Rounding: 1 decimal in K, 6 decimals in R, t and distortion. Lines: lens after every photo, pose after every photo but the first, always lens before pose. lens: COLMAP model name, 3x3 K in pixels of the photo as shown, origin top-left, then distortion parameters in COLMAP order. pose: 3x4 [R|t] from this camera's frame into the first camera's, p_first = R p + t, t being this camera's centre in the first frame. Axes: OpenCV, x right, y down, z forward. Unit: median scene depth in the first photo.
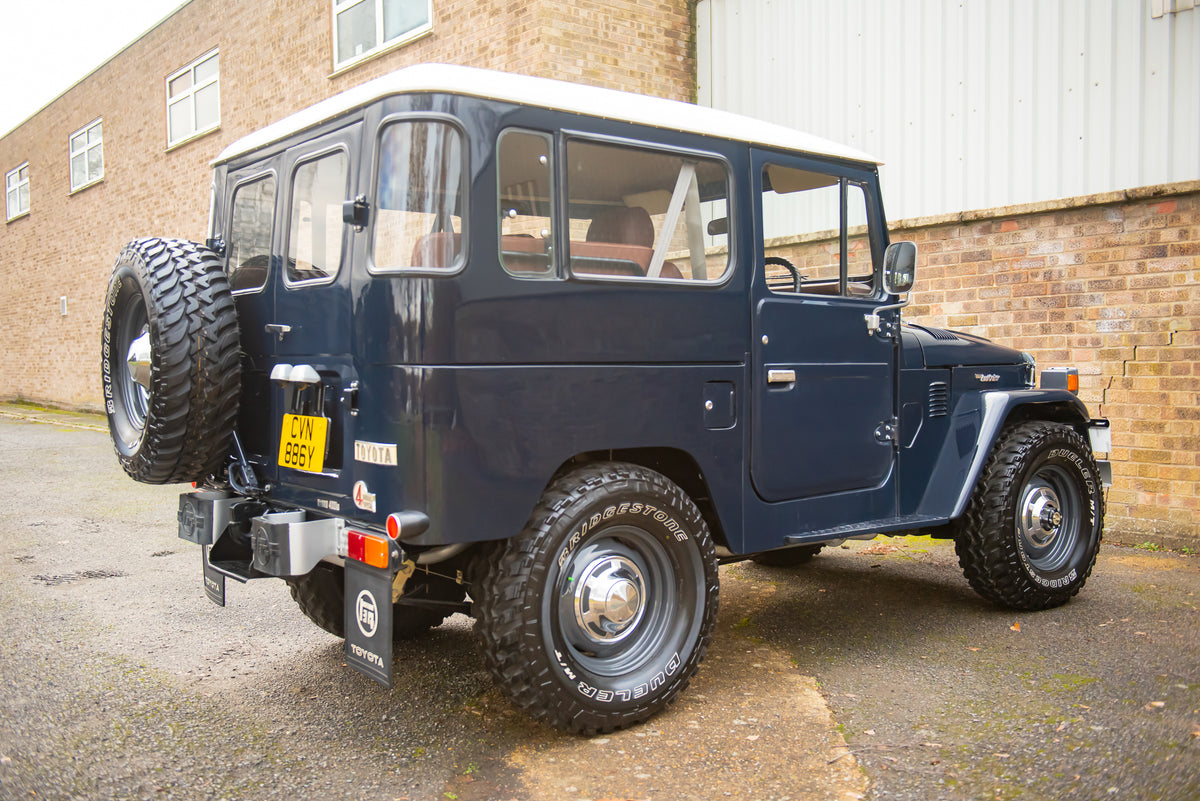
lens RADIAL K [[1121.1, 0, 590.9], [0, 1121.1, 393.4], [0, 0, 1]] dist [0.017965, 0.000000]
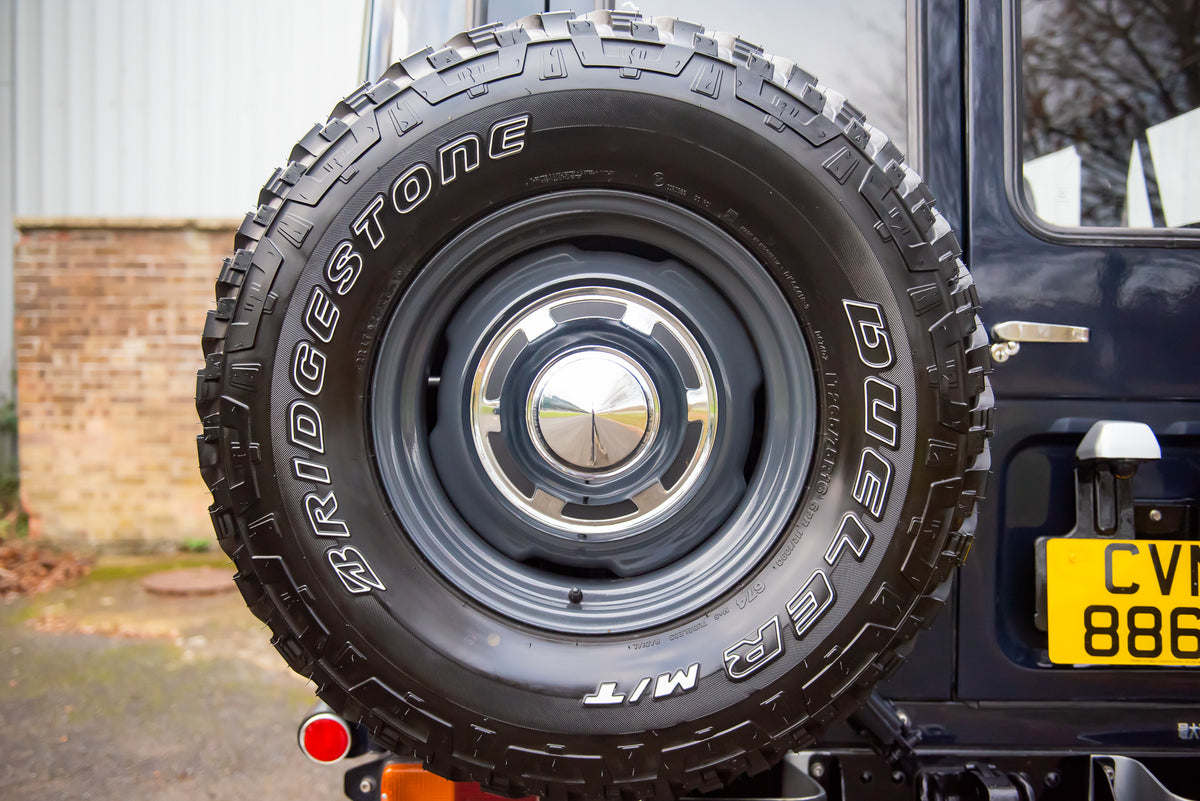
lens RADIAL K [[1025.3, 0, 591.8], [0, 1025.3, 399.4], [0, 0, 1]] dist [-0.032652, 0.002398]
pose [[0.603977, -0.010081, 0.796938, -0.387978], [0.003128, 0.999942, 0.010279, -0.021572], [-0.796995, -0.003715, 0.603974, 0.521487]]
